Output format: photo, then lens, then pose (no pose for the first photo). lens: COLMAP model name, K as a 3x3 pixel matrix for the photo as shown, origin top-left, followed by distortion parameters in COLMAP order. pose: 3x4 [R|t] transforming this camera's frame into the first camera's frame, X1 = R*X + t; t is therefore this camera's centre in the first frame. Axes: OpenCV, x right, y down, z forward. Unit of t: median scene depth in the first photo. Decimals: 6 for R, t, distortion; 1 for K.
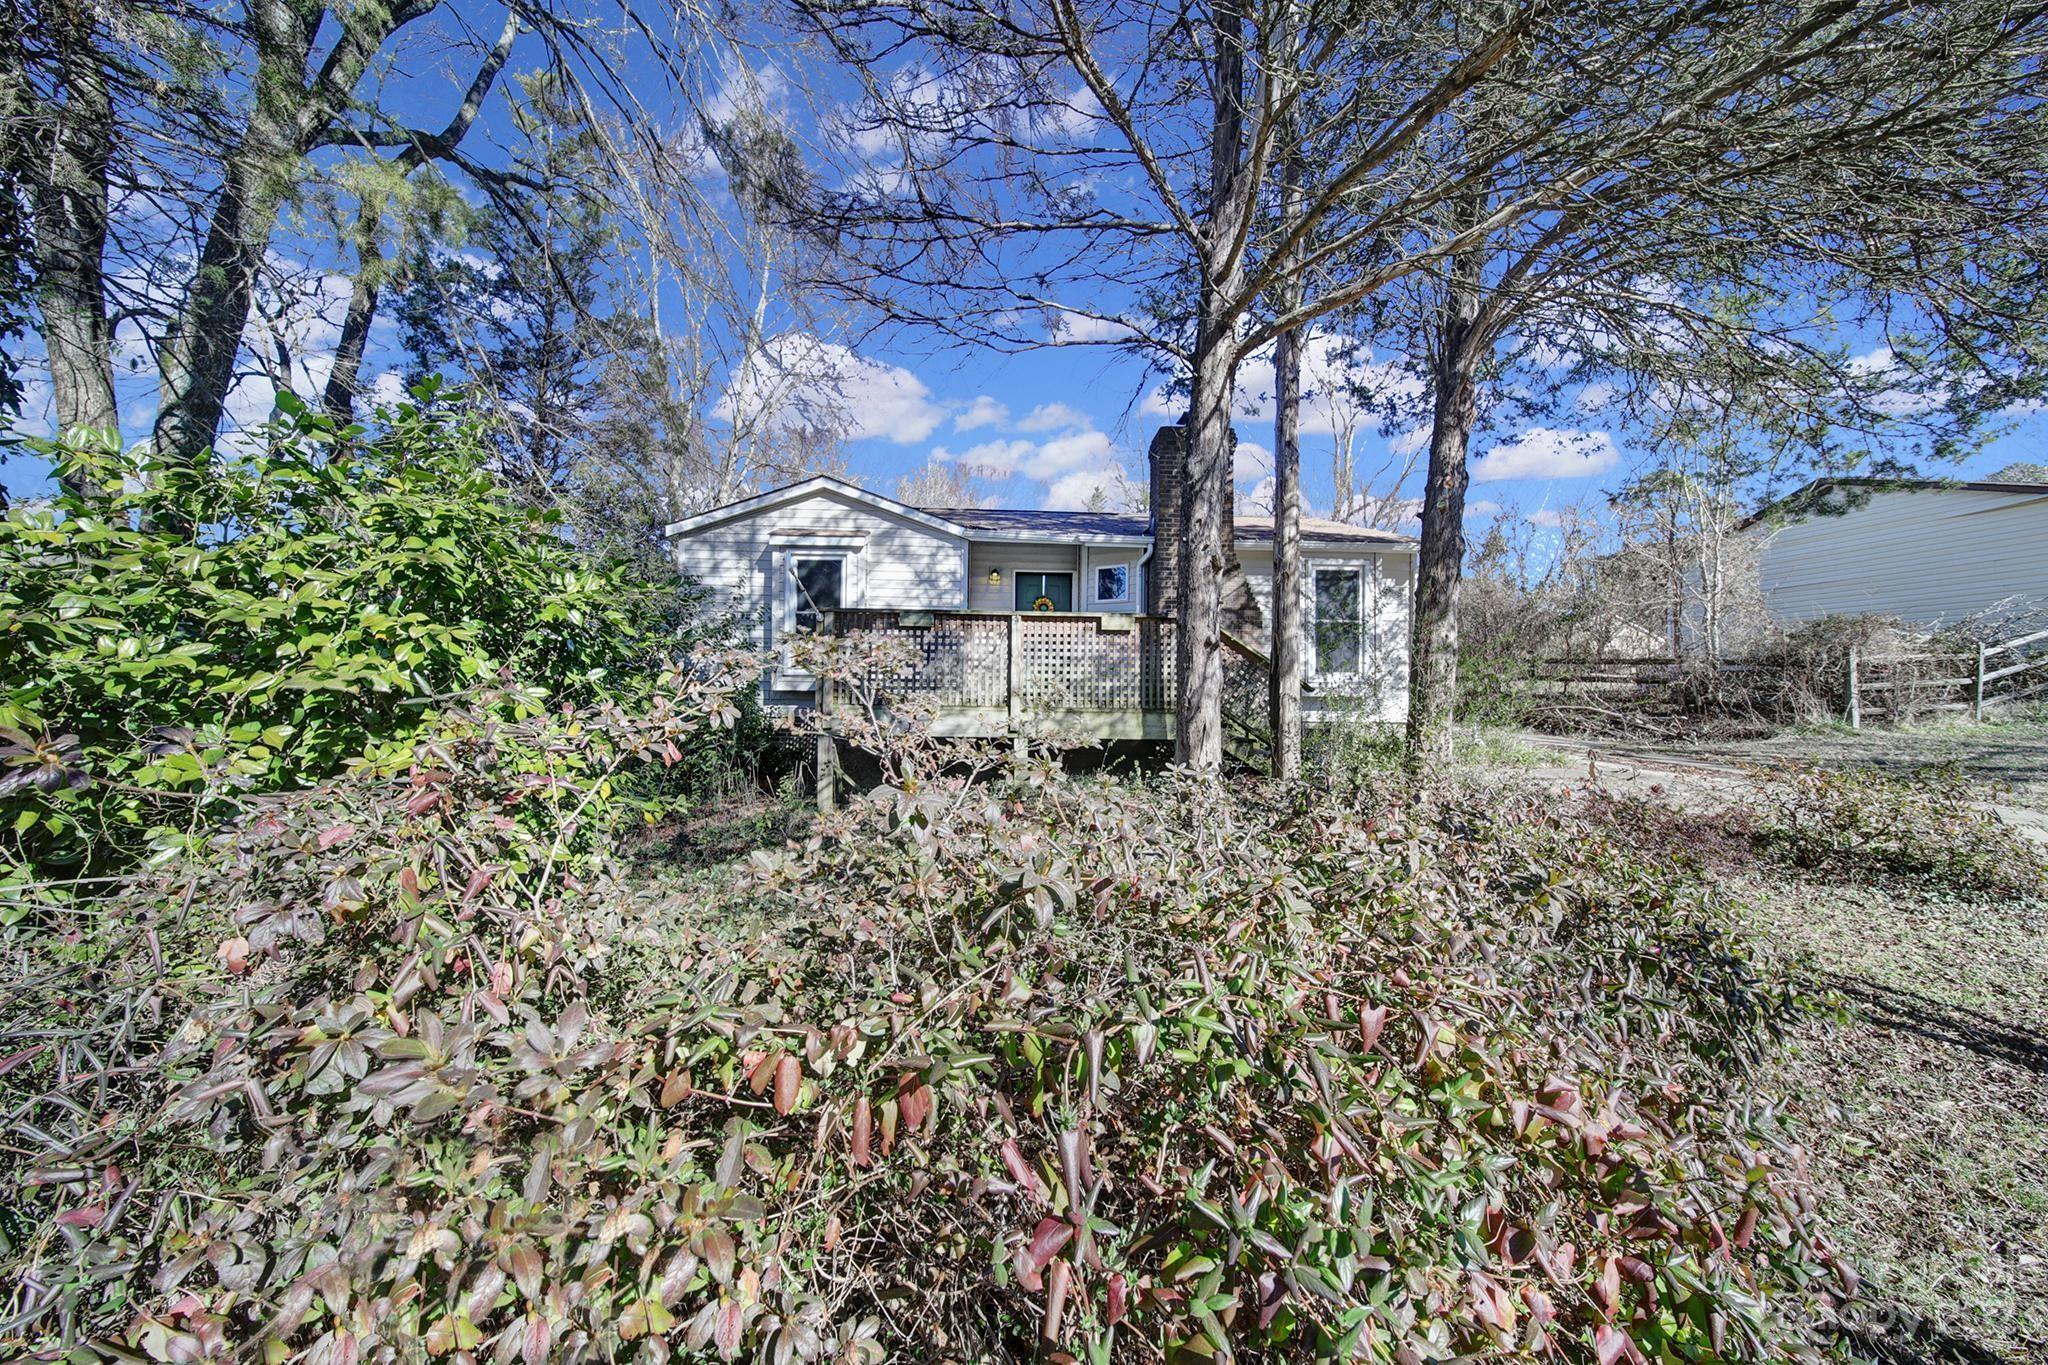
lens RADIAL K [[807.3, 0, 1035.3], [0, 807.3, 685.9], [0, 0, 1]] dist [-0.003429, -0.000108]
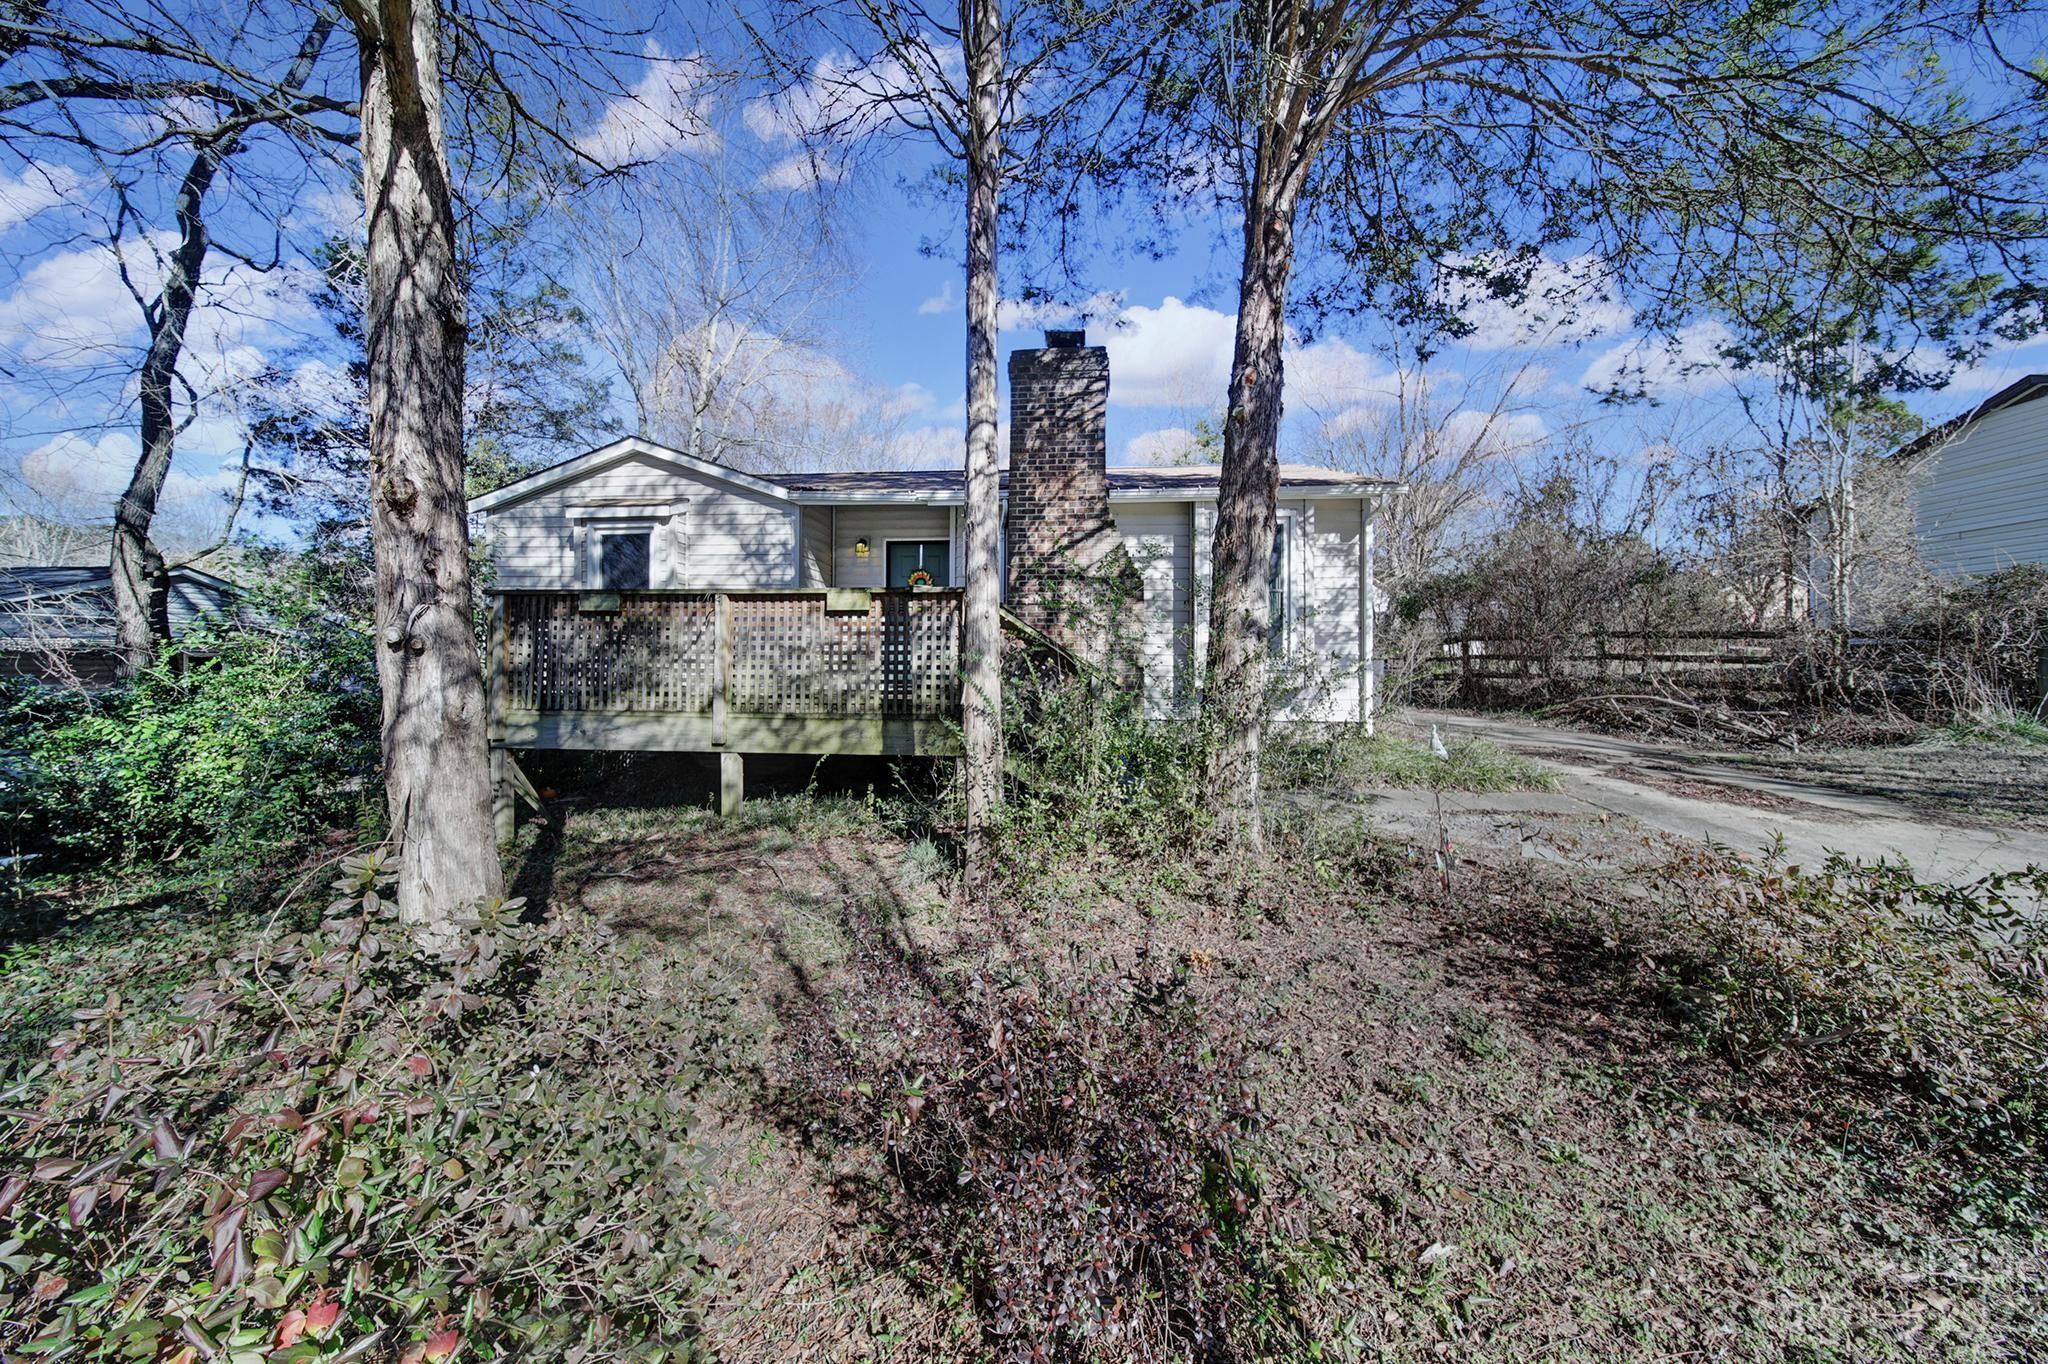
lens RADIAL K [[807.3, 0, 1016.2], [0, 807.3, 682.2], [0, 0, 1]] dist [-0.003429, -0.000108]
pose [[0.986961, -0.005436, -0.160867, 0.279962], [0.009328, 0.999682, 0.023443, -0.013086], [0.160689, -0.024638, 0.986698, 0.205009]]
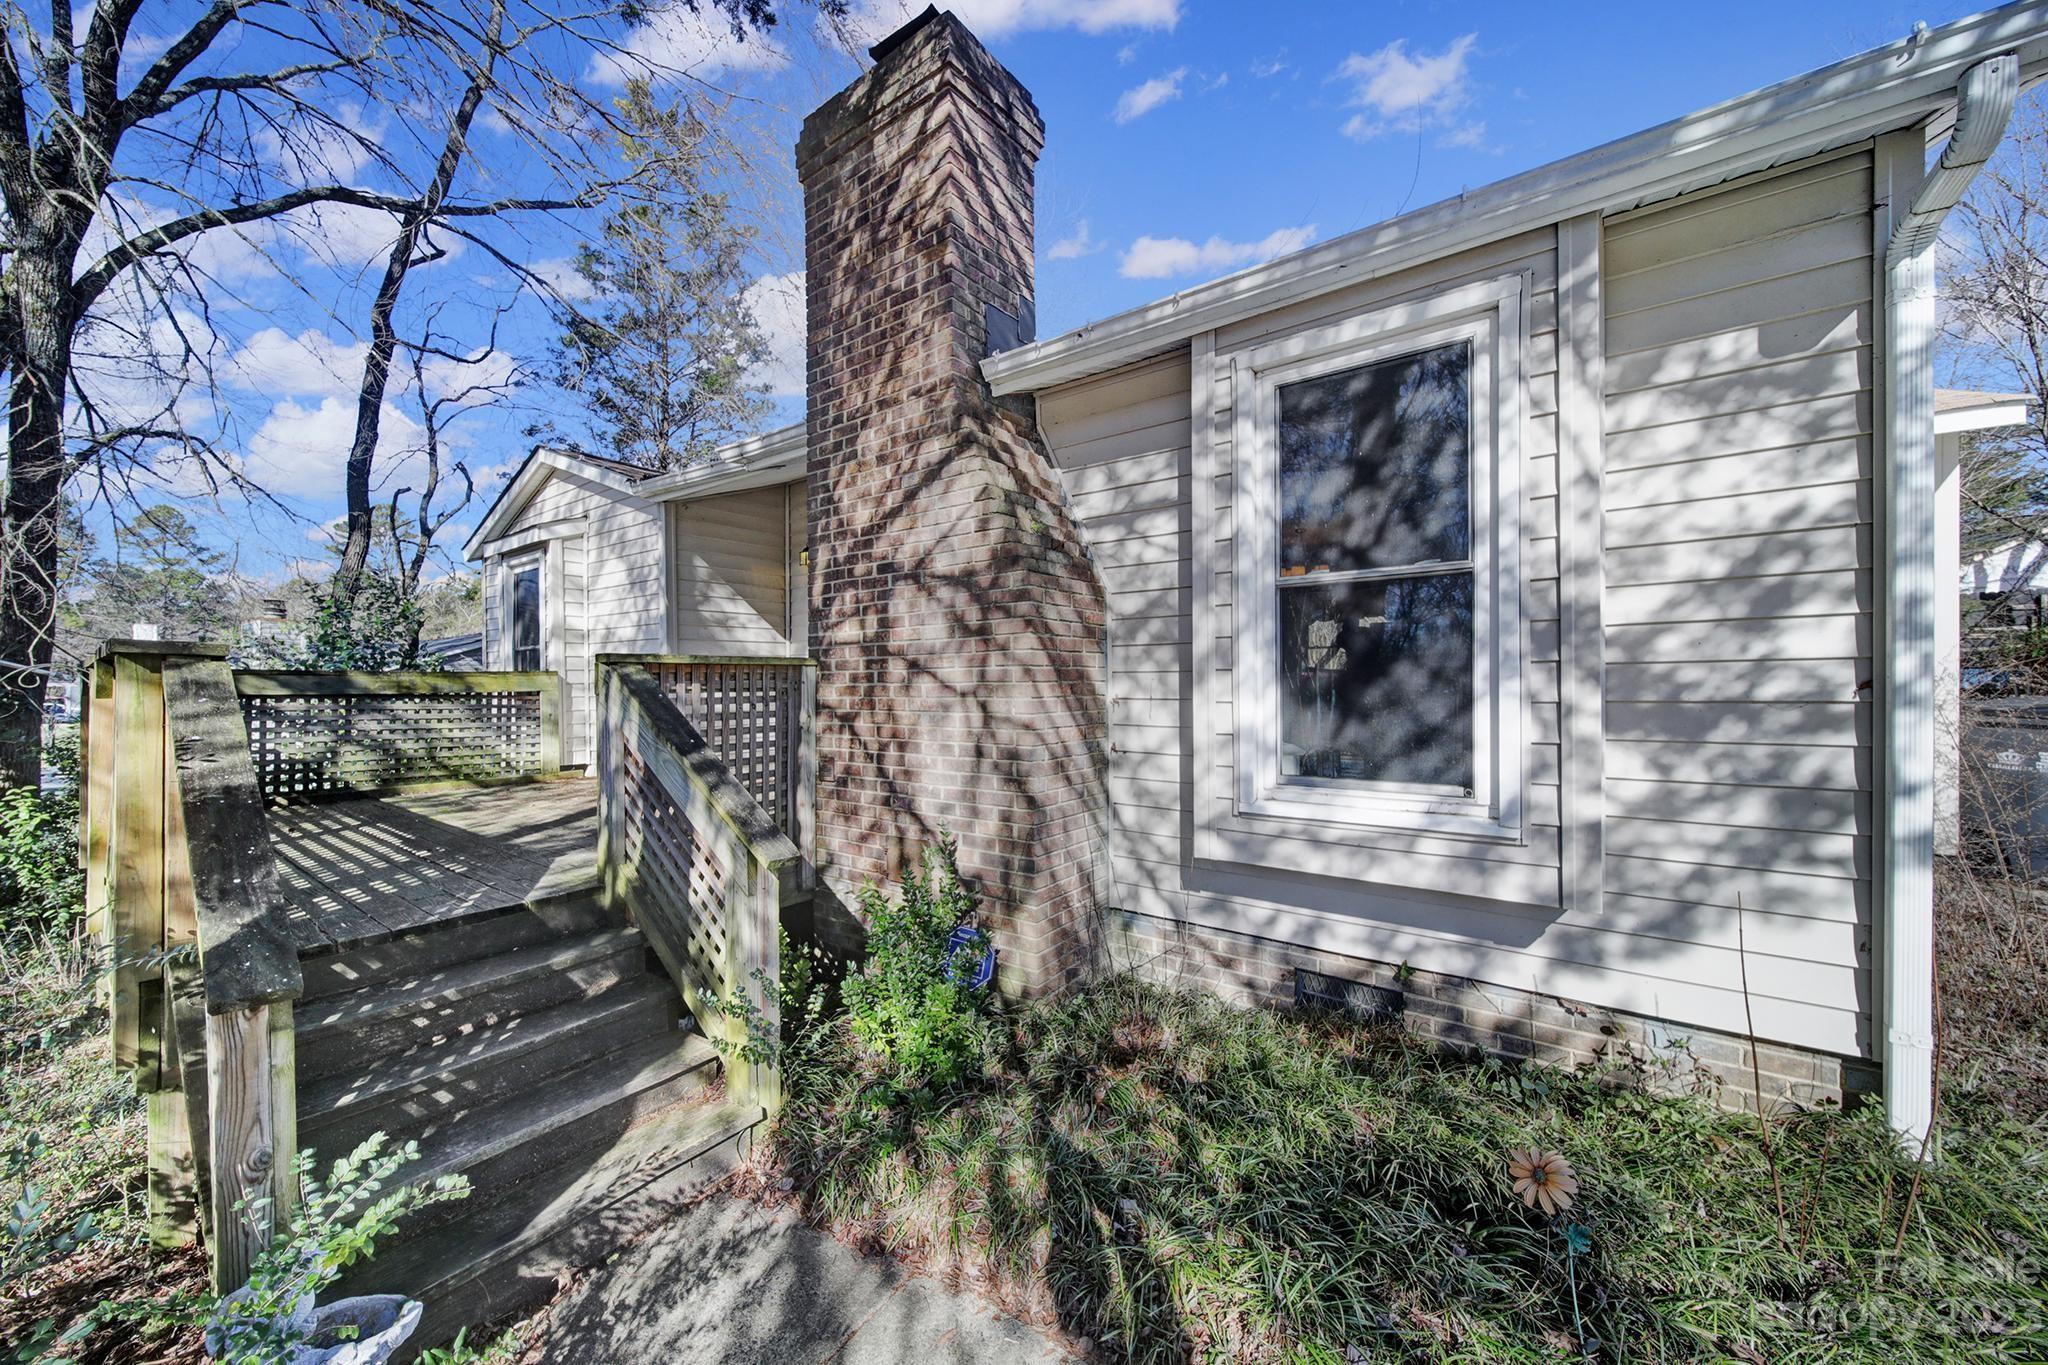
lens RADIAL K [[807.3, 0, 1014.8], [0, 807.3, 684.3], [0, 0, 1]] dist [-0.003429, -0.000108]
pose [[0.728452, -0.017254, -0.684879, 0.470973], [0.036676, 0.999231, 0.013835, -0.054353], [0.684114, -0.035197, 0.728525, 0.765188]]
